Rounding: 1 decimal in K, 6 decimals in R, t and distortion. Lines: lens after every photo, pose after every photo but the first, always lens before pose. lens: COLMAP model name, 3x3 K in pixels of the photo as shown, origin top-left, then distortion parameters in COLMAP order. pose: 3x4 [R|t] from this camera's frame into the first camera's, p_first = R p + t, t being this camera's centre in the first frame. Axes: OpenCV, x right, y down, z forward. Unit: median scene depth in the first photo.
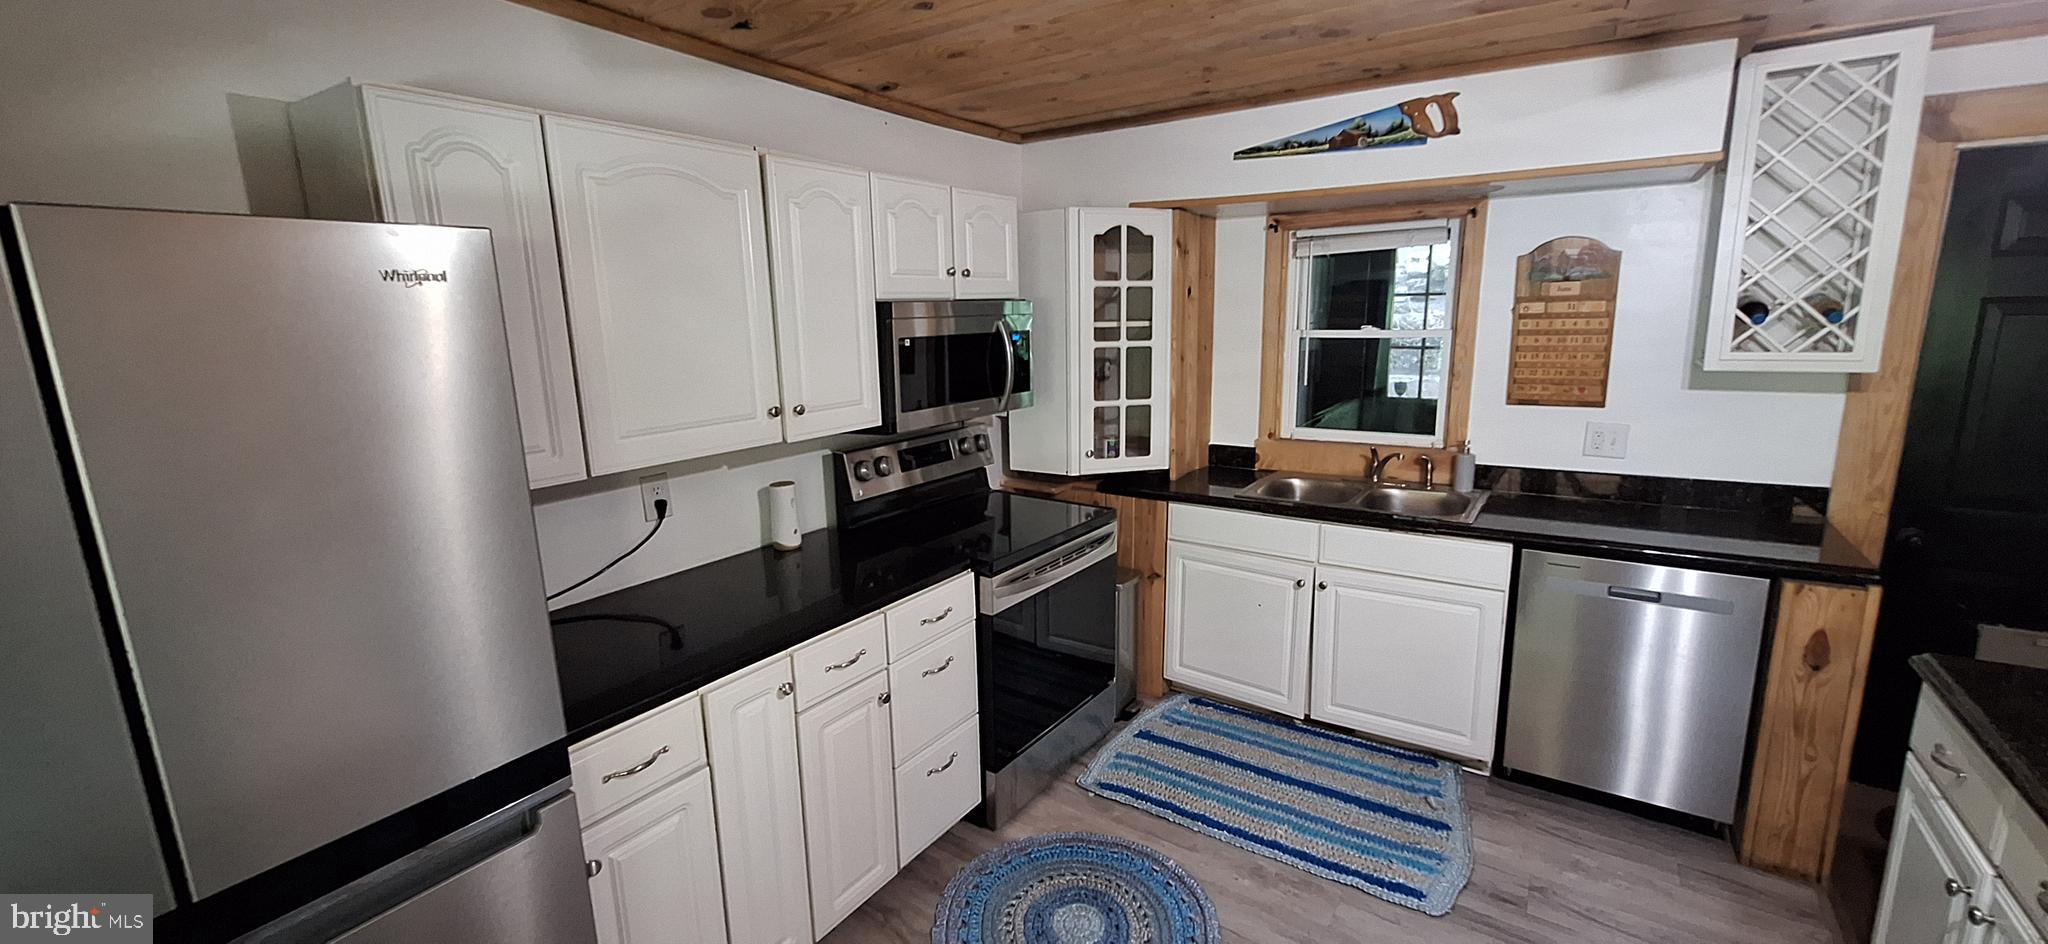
lens RADIAL K [[818.0, 0, 1029.3], [0, 818.0, 469.5], [0, 0, 1]] dist [0.002547, 0.000392]
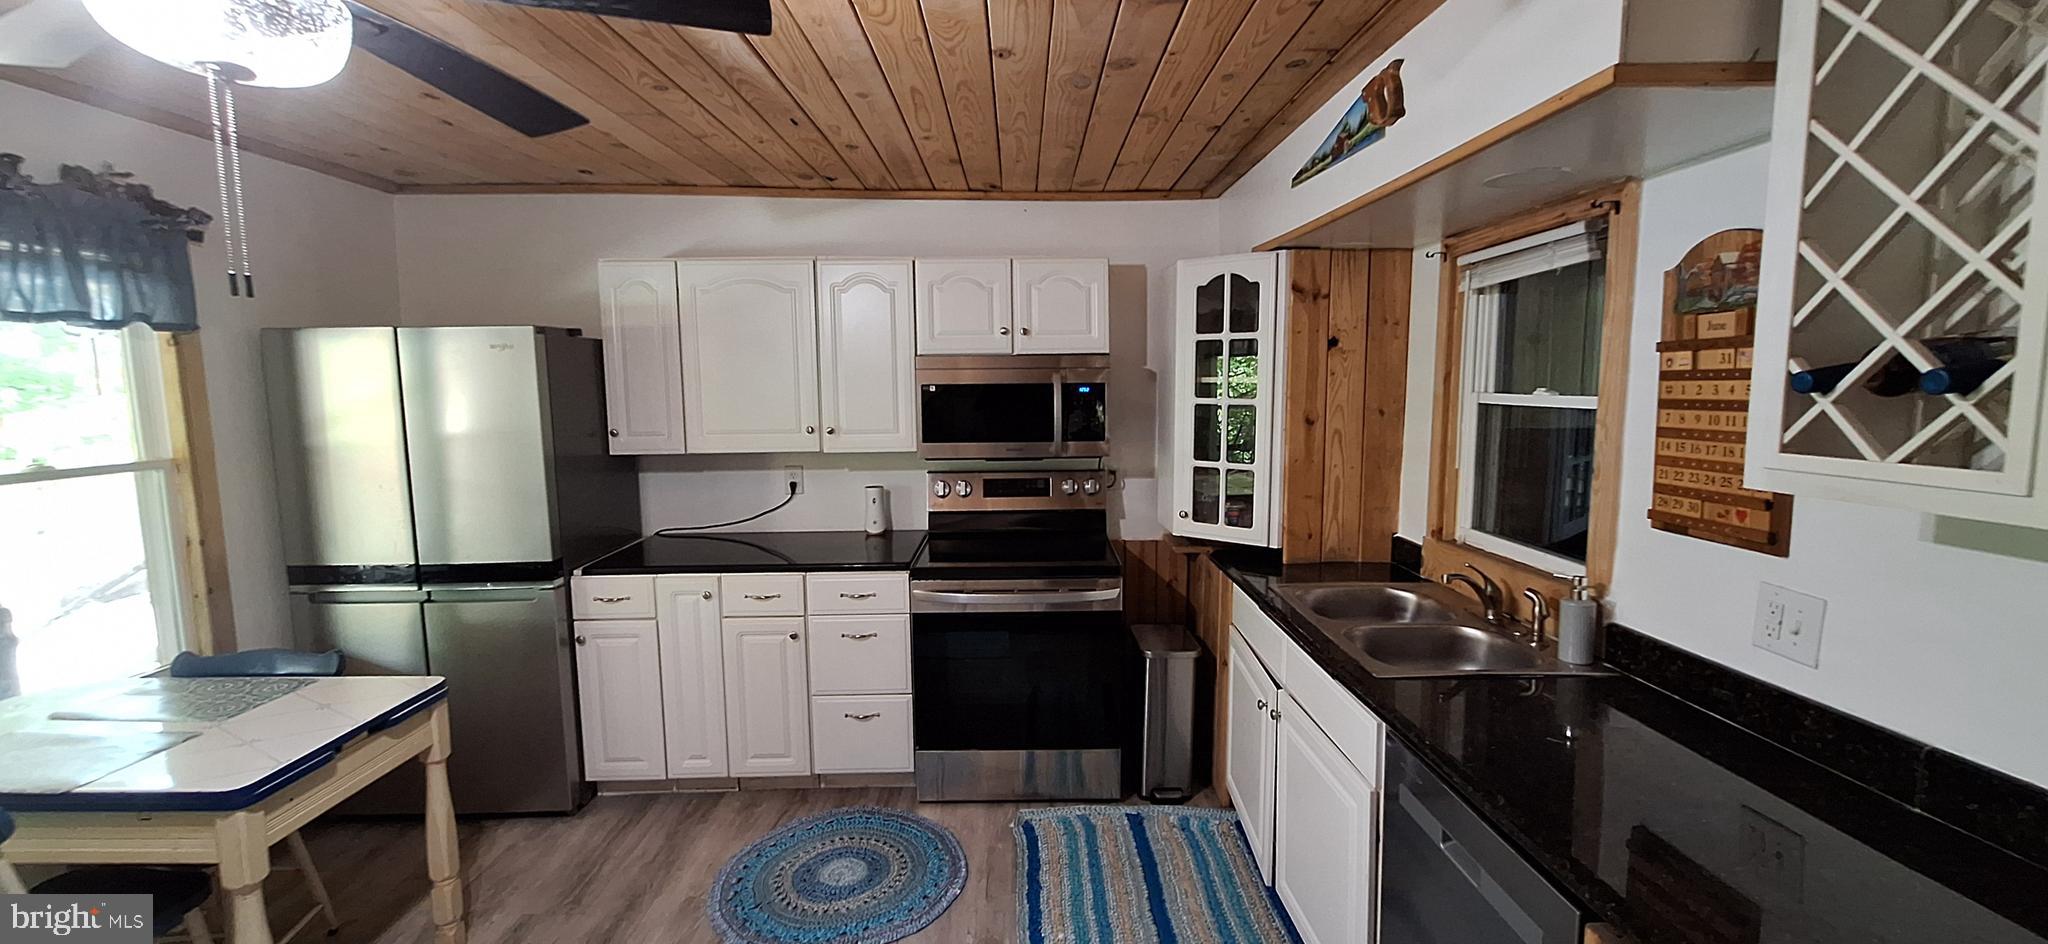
lens RADIAL K [[830.9, 0, 1024.0], [0, 830.9, 472.0], [0, 0, 1]] dist [0.000115, 0.000080]
pose [[0.575537, 0.106460, -0.810816, 0.844869], [-0.161898, 0.986699, 0.014635, -0.059080], [0.801590, 0.122847, 0.585118, 0.323339]]
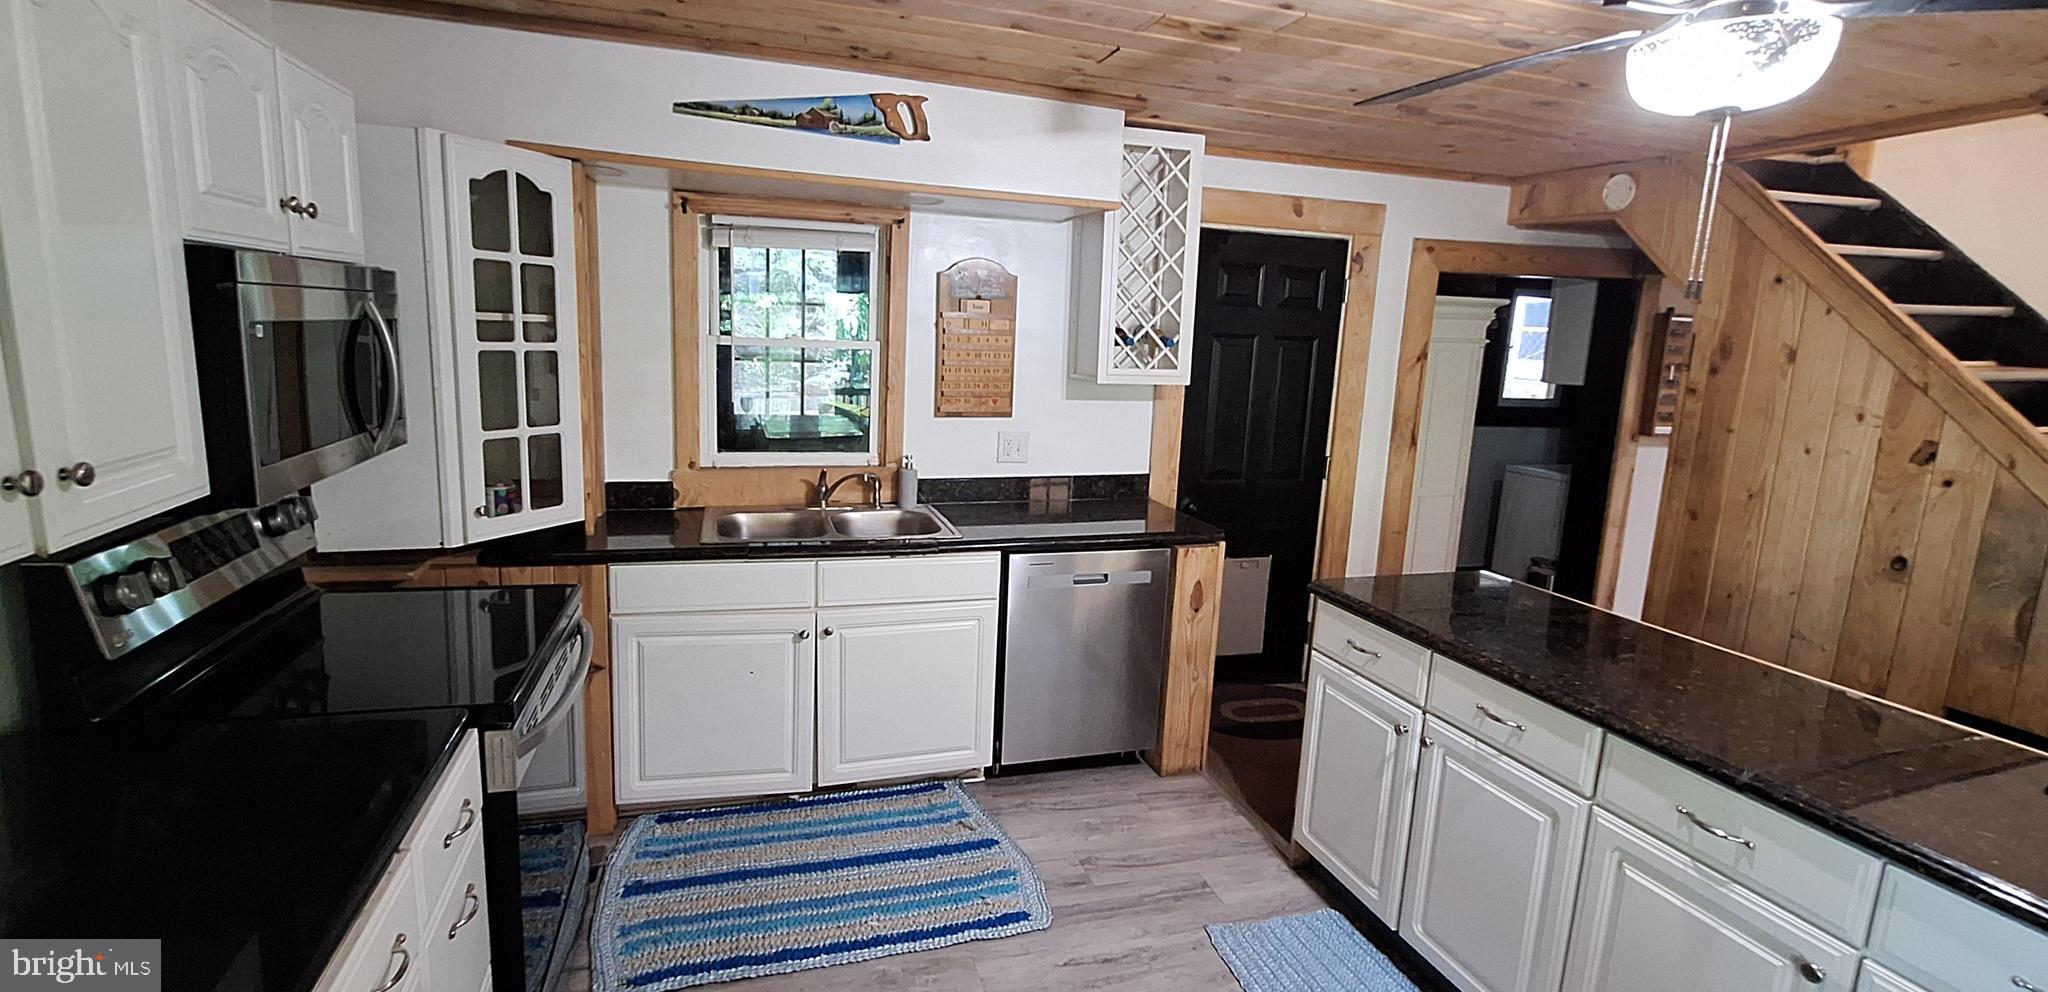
lens RADIAL K [[915.2, 0, 1013.2], [0, 915.2, 492.8], [0, 0, 1]] dist [-0.001595, 0.000008]
pose [[0.616905, -0.094379, 0.781358, -0.269688], [0.096357, 0.994372, 0.044032, -0.028822], [-0.781117, 0.048126, 0.622528, 0.235558]]
